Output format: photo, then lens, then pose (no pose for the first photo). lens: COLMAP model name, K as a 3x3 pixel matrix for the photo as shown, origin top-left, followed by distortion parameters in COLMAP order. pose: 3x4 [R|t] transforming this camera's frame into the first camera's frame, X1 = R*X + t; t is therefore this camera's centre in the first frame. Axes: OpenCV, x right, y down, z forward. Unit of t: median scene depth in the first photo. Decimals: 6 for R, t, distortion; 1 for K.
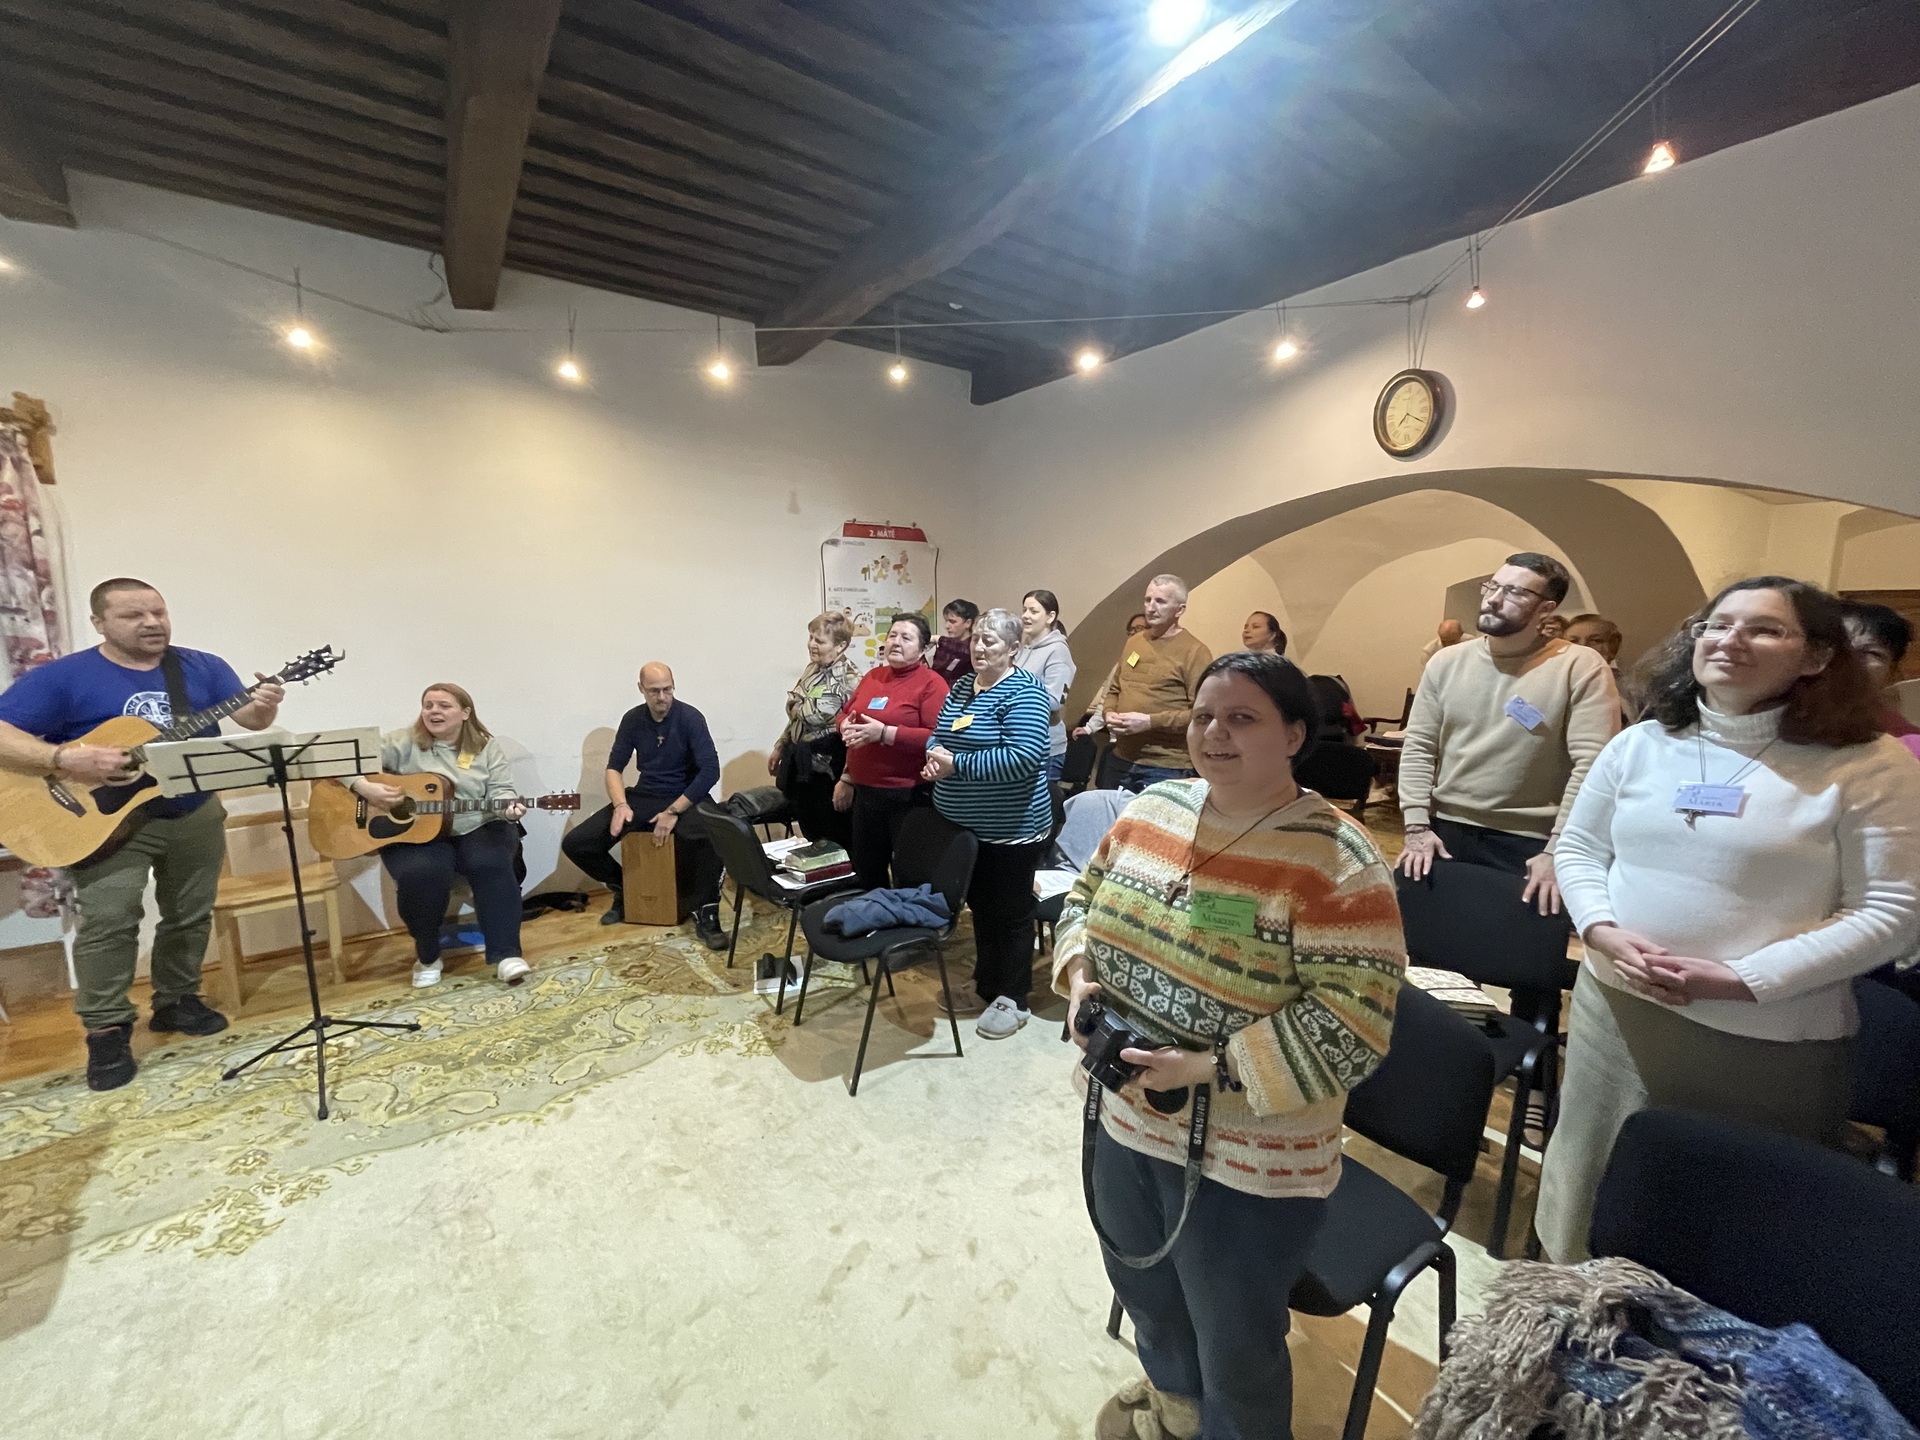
lens RADIAL K [[768.4, 0, 960.0], [0, 768.4, 720.0], [0, 0, 1]] dist [-0.000444, -0.000058]
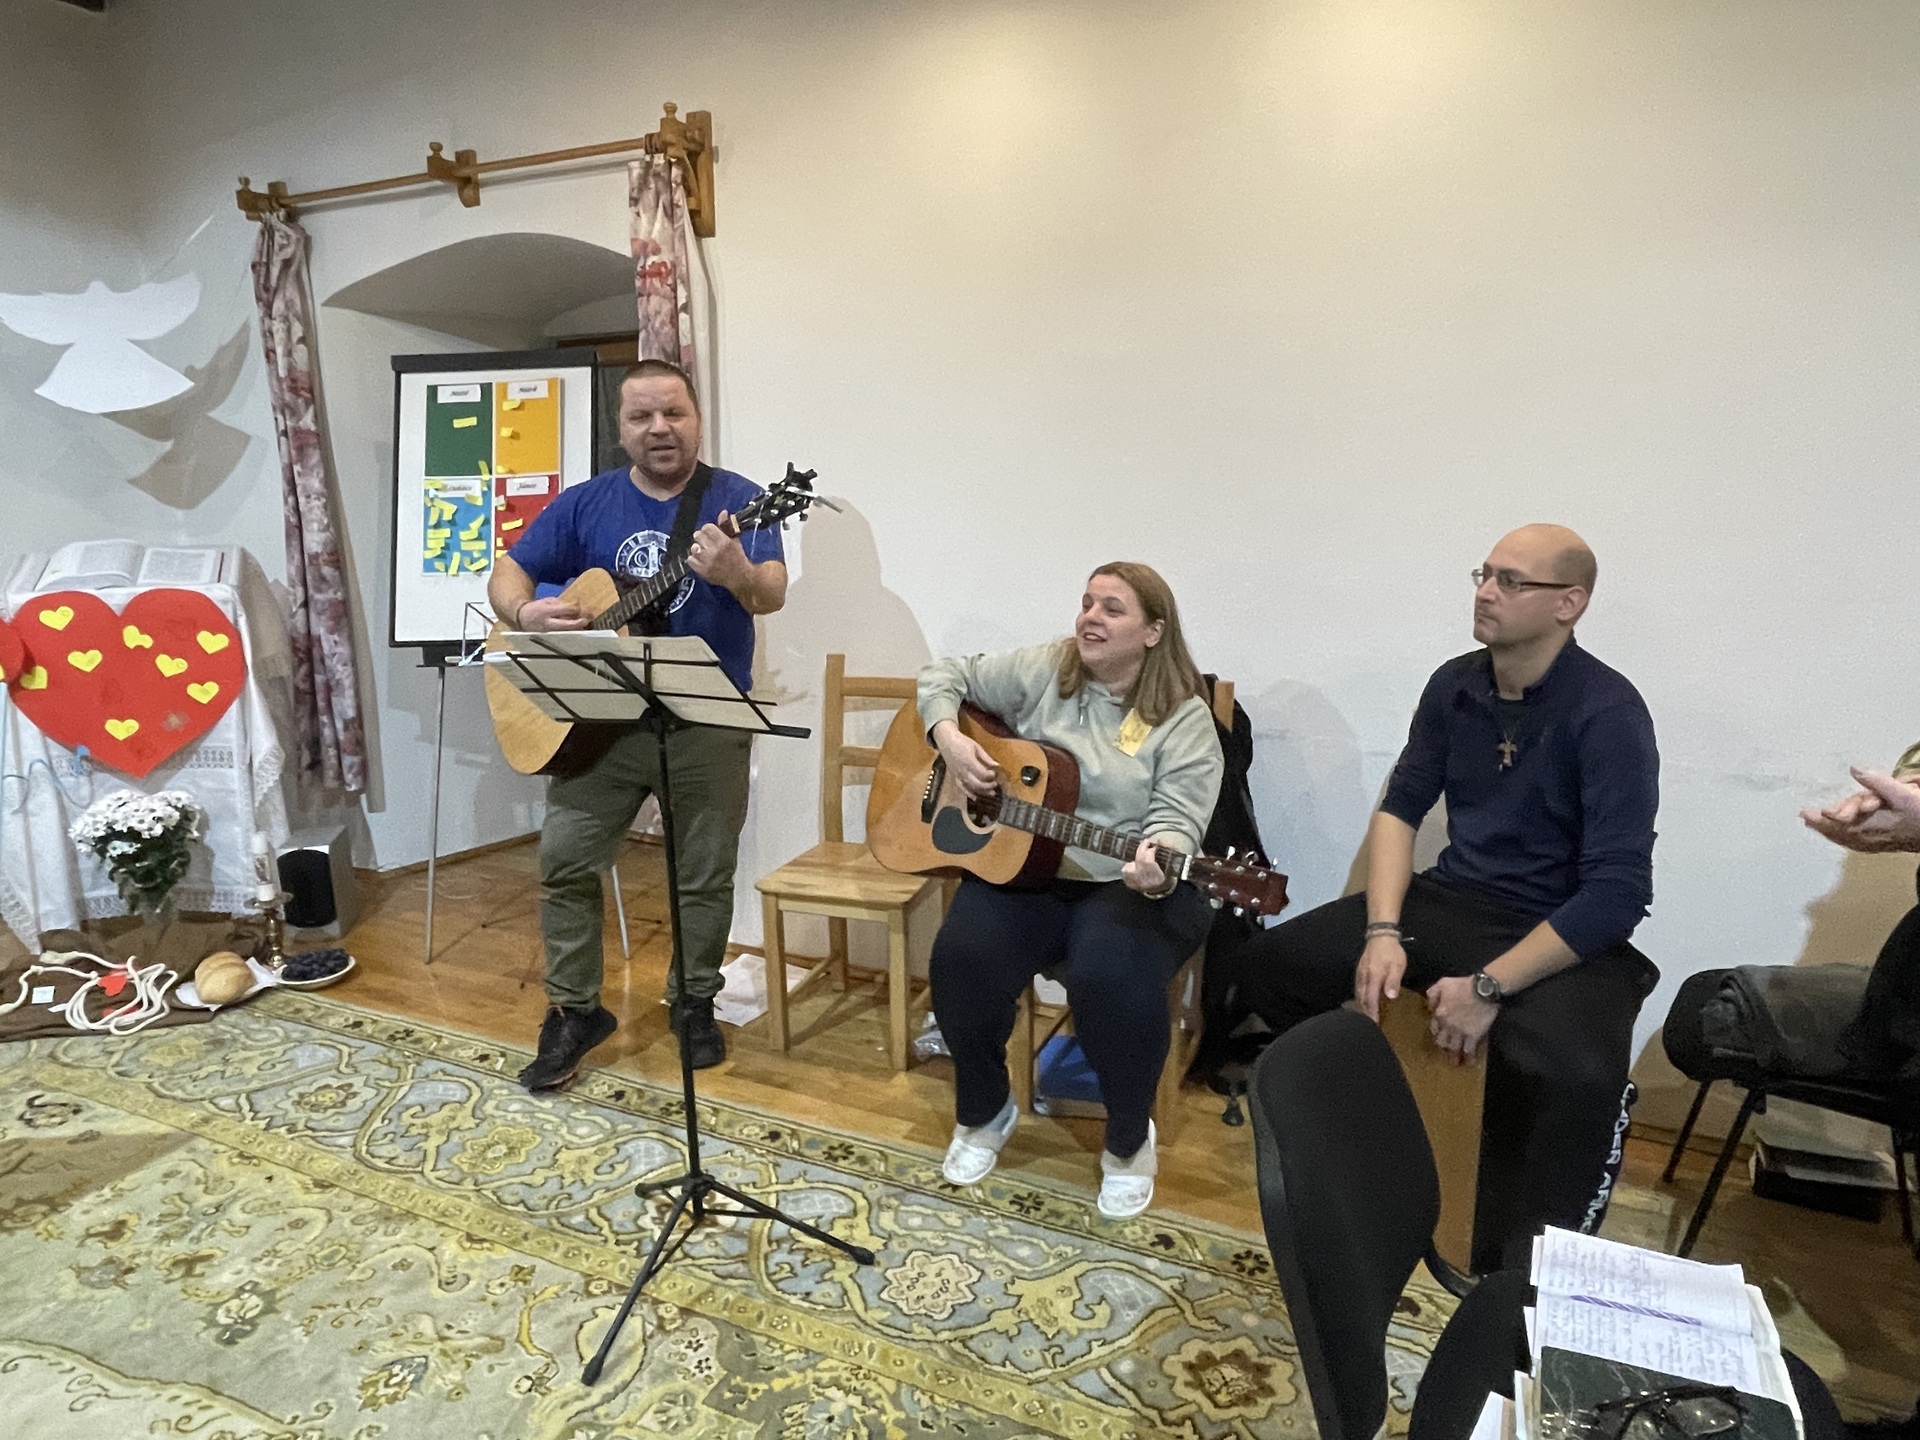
lens RADIAL K [[1241.0, 0, 951.9], [0, 1241.0, 713.5], [0, 0, 1]] dist [0.004914, -0.000843]
pose [[0.486786, 0.157507, -0.859204, -0.049034], [-0.113019, 0.986698, 0.116847, -0.035682], [0.866179, 0.040227, 0.498112, 0.575490]]
